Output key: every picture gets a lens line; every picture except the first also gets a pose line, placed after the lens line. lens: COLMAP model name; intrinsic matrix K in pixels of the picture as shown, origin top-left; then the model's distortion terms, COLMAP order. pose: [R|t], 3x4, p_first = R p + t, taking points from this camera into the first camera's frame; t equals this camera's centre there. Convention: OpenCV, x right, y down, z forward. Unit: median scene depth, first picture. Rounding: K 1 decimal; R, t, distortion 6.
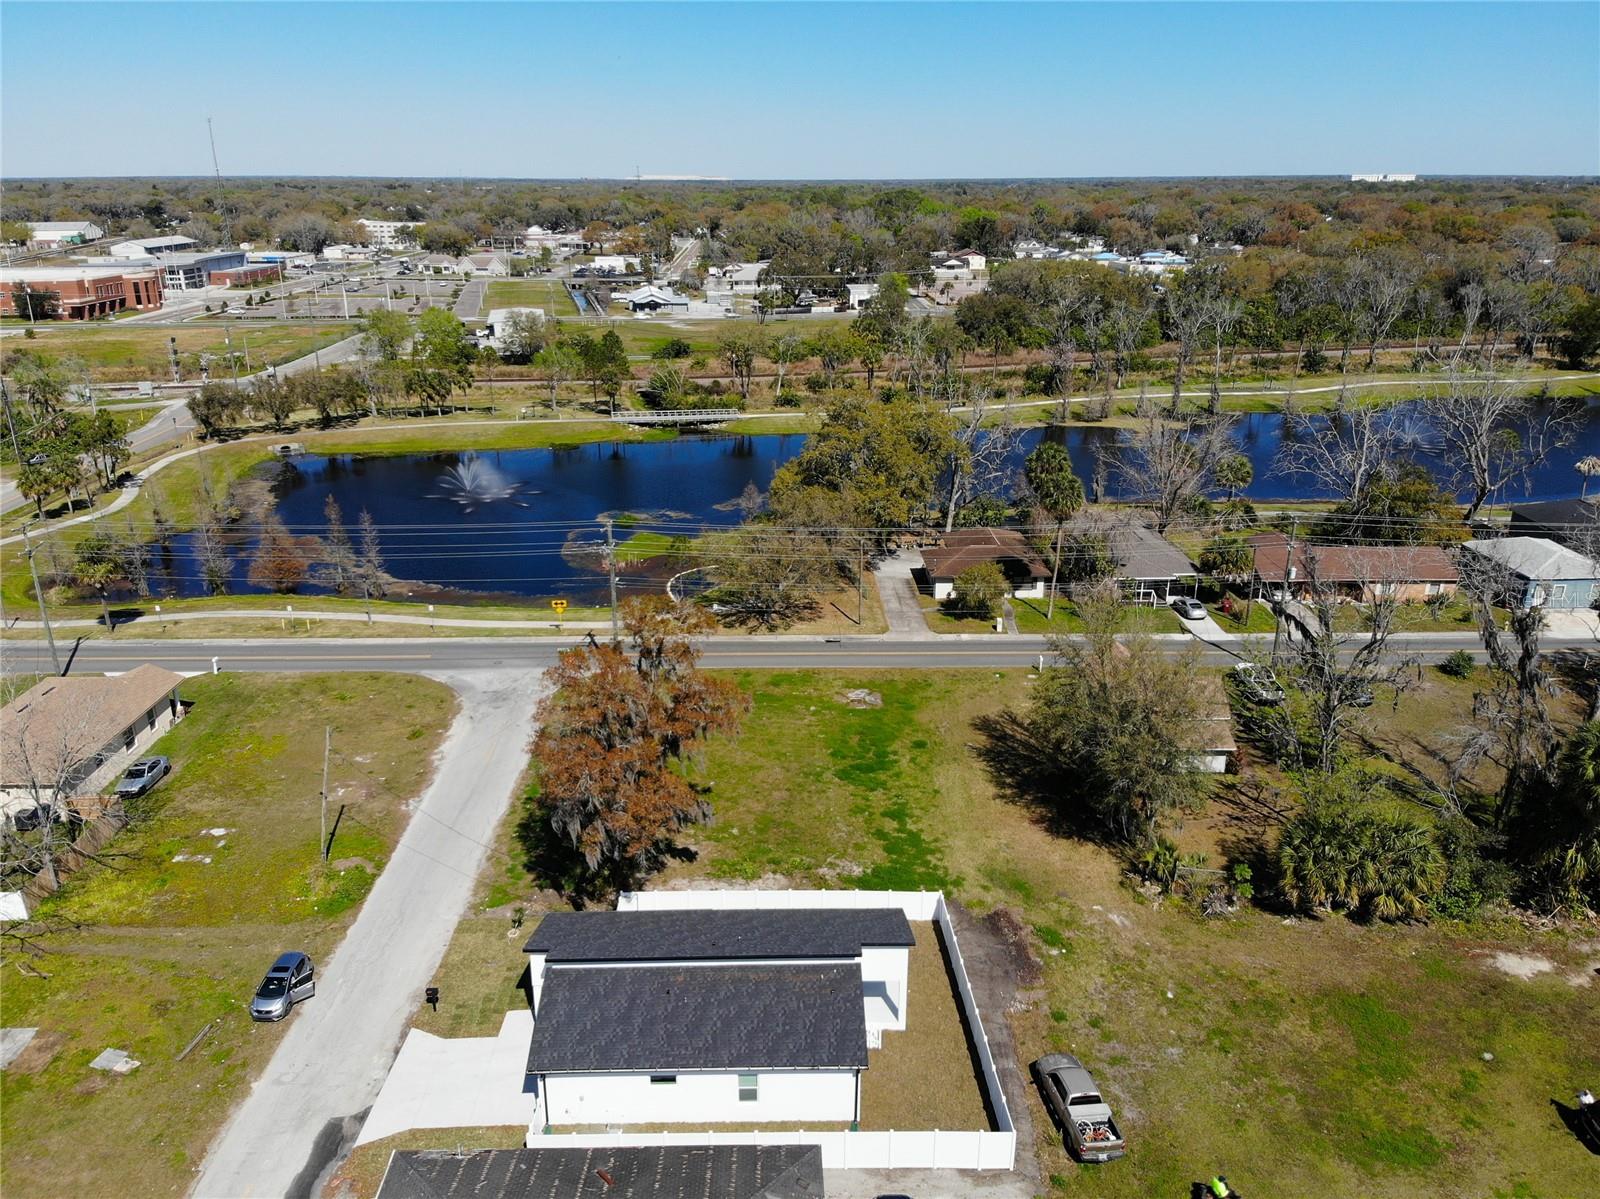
lens RADIAL K [[1145.8, 0, 798.1], [0, 1145.8, 596.9], [0, 0, 1]] dist [0.175168, -0.238029]
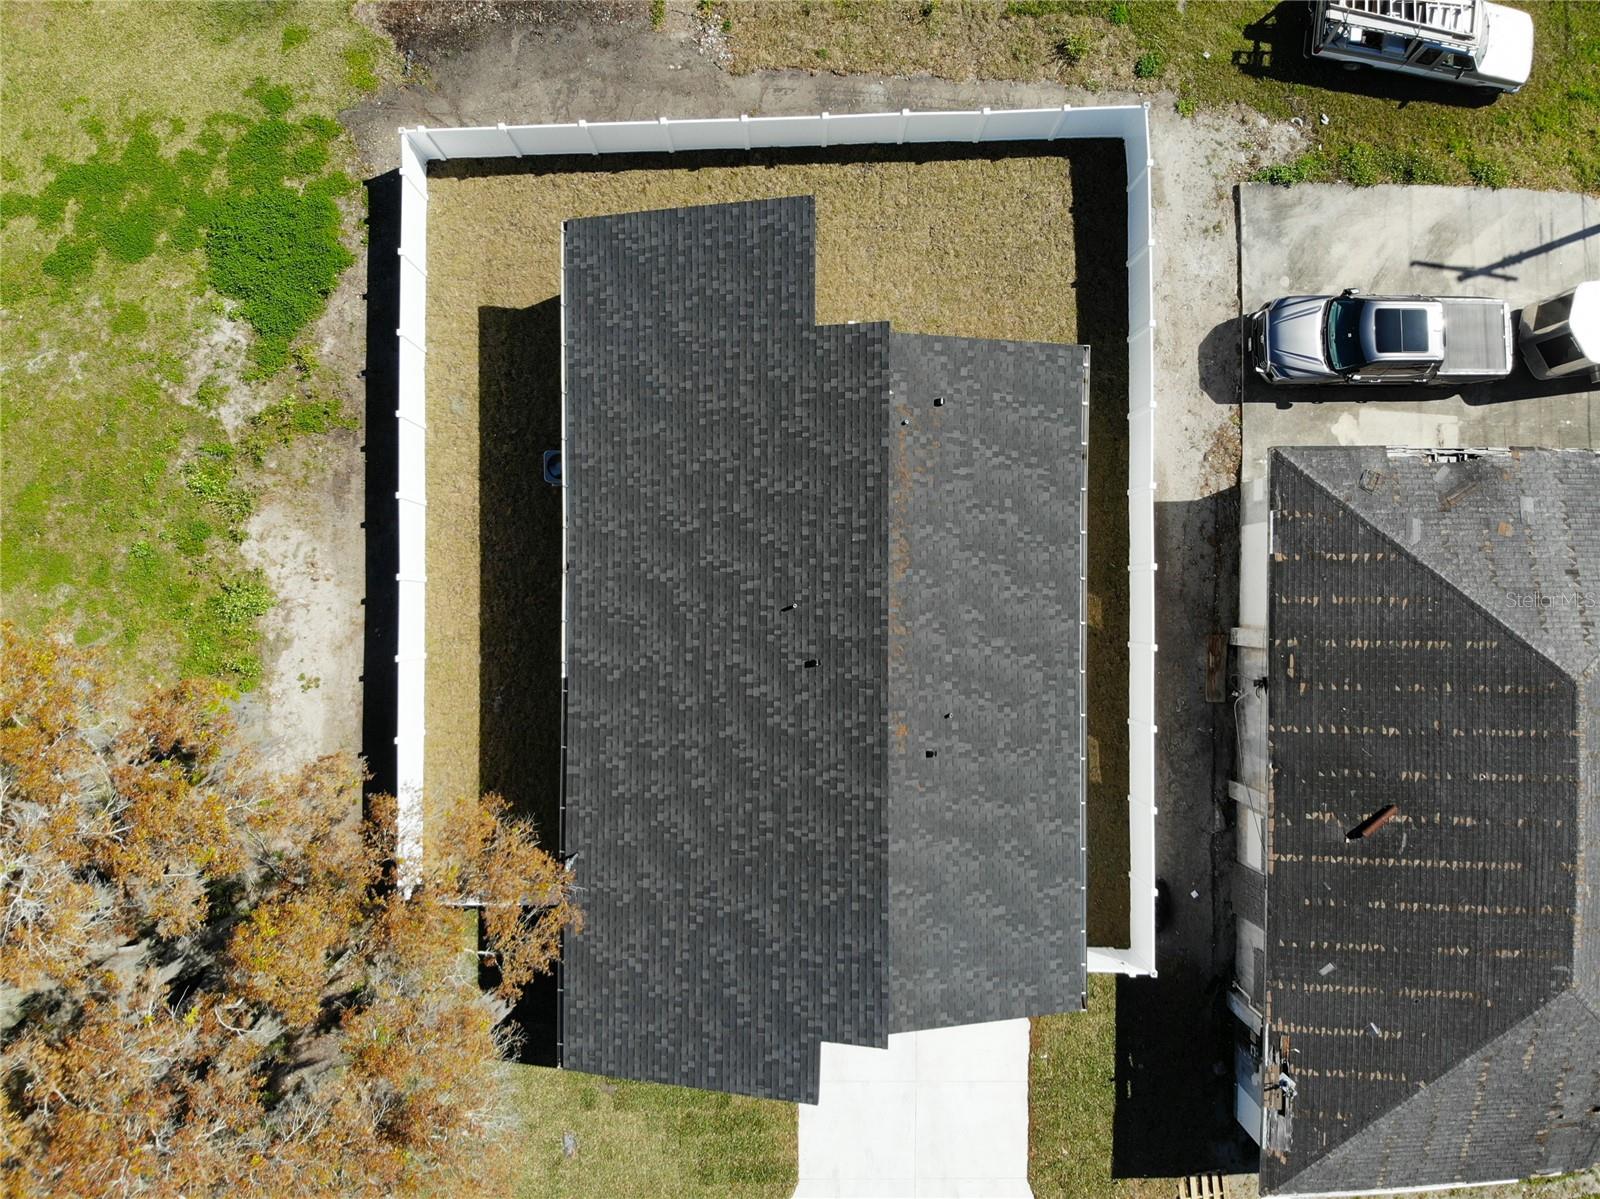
lens RADIAL K [[1146.2, 0, 800.0], [0, 1146.2, 599.5], [0, 0, 1]] dist [0.298612, -0.505690]
pose [[0.025689, -0.999670, -0.000172, -0.023390], [0.345540, 0.008718, 0.938364, -0.053963], [-0.938052, -0.024165, 0.345650, 0.410646]]
